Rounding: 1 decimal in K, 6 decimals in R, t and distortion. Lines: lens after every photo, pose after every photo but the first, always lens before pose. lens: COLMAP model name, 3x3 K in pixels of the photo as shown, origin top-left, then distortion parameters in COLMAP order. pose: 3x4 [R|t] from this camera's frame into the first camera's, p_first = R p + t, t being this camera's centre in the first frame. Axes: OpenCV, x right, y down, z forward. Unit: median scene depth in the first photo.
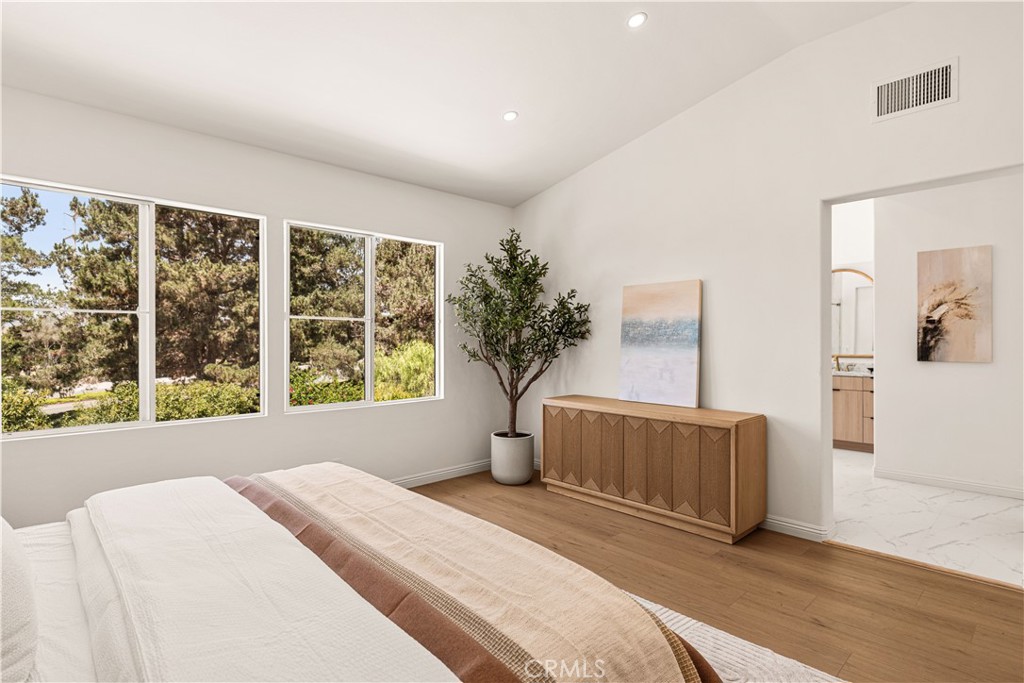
lens RADIAL K [[517.5, 0, 541.1], [0, 517.5, 339.5], [0, 0, 1]] dist [0.002344, -0.001560]
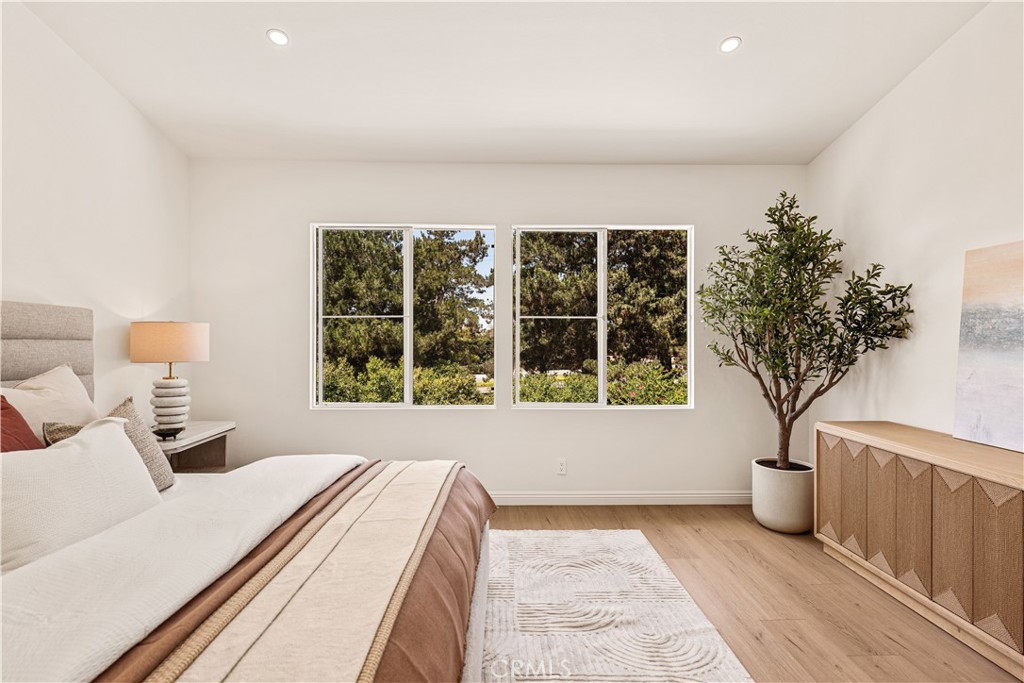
lens RADIAL K [[517.5, 0, 516.6], [0, 517.5, 342.2], [0, 0, 1]] dist [0.002344, -0.001560]
pose [[0.720230, 0.004504, -0.693721, 0.188661], [-0.000051, 0.999979, 0.006440, -0.000002], [0.693735, -0.004603, 0.720215, 0.186331]]
